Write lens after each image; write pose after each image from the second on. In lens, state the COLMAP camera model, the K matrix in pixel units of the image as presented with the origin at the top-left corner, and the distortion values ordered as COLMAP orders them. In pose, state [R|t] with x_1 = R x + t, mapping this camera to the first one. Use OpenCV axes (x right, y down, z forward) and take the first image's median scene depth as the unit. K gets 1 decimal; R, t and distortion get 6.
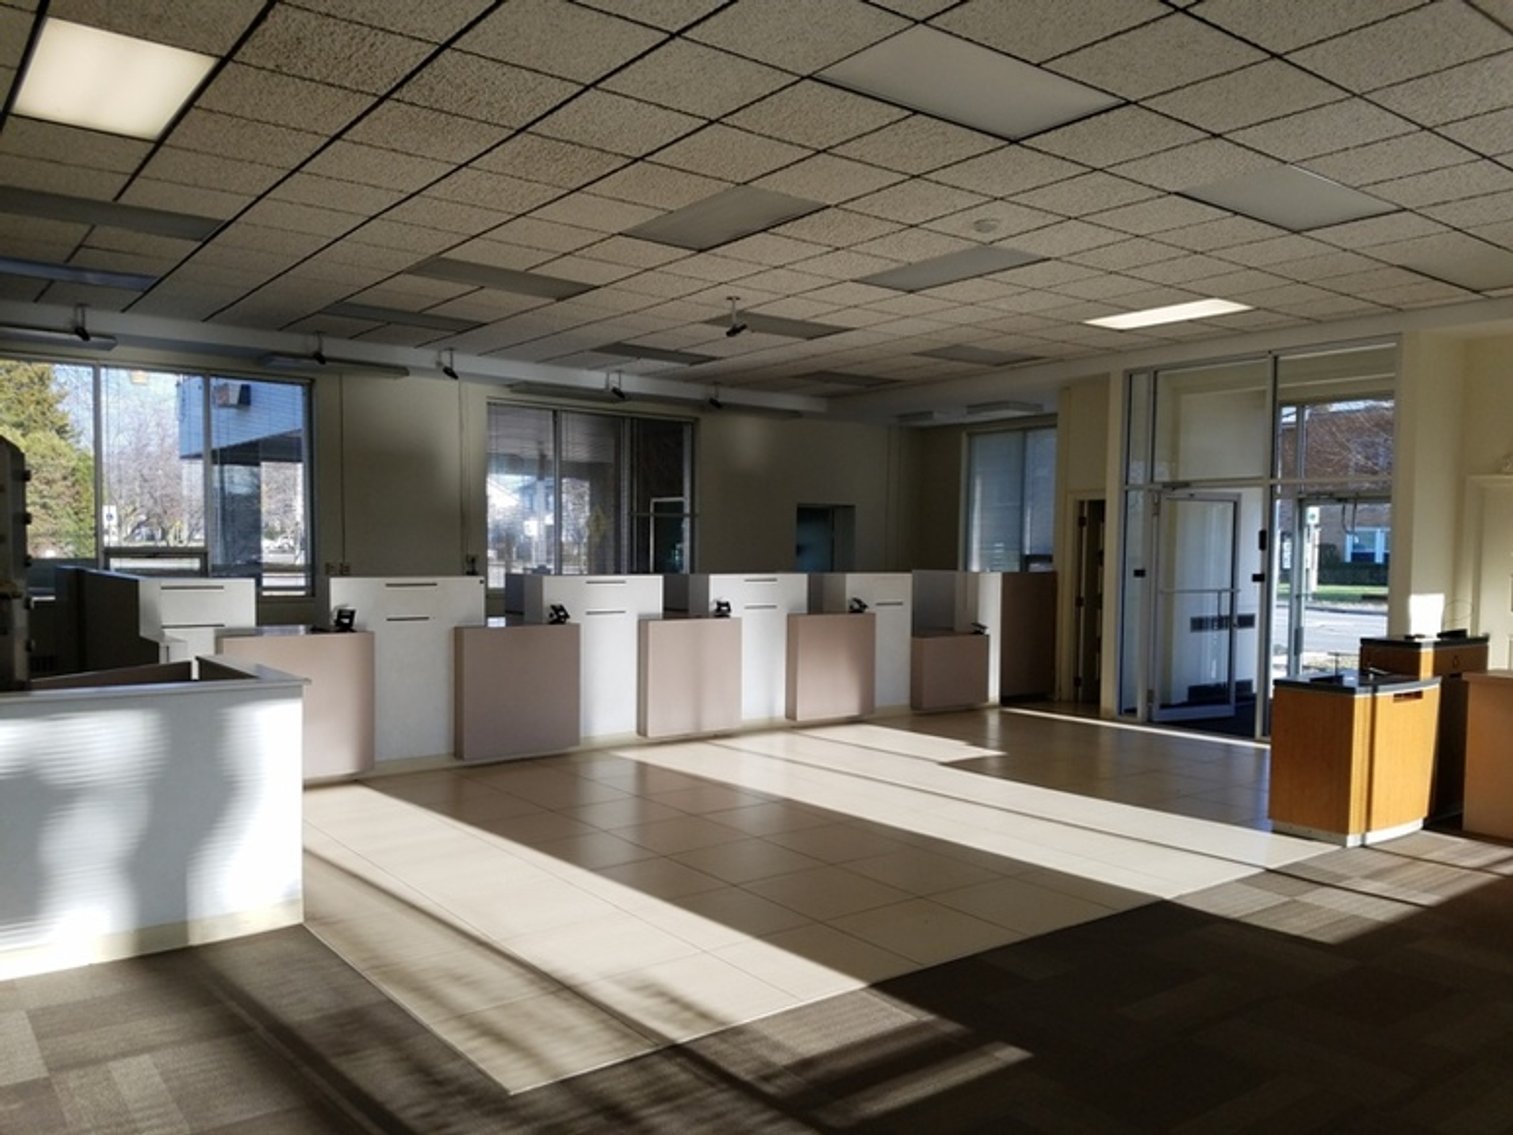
lens RADIAL K [[1160.5, 0, 730.1], [0, 1160.5, 614.5], [0, 0, 1]] dist [0.192843, -0.315971]
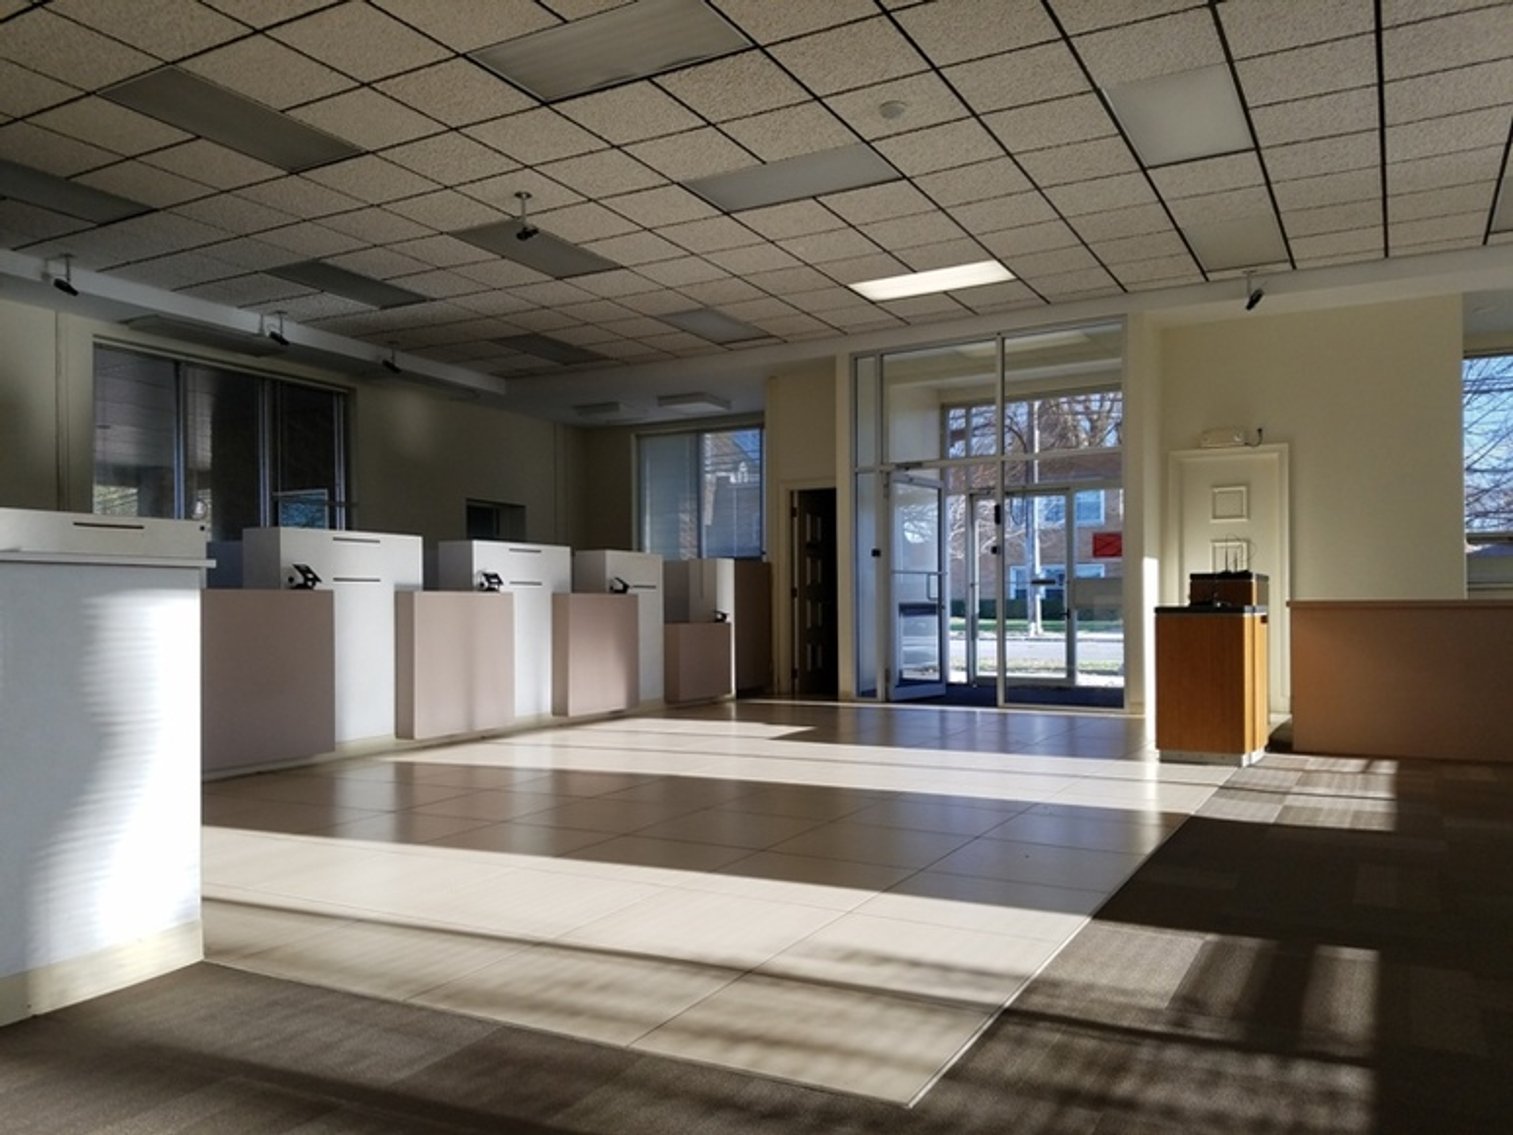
lens RADIAL K [[1160.5, 0, 730.1], [0, 1160.5, 614.5], [0, 0, 1]] dist [0.192843, -0.315971]
pose [[0.911037, -0.018175, 0.411923, -0.202633], [0.041647, 0.997975, -0.048075, 0.068644], [-0.410215, 0.060954, 0.909950, 0.180808]]
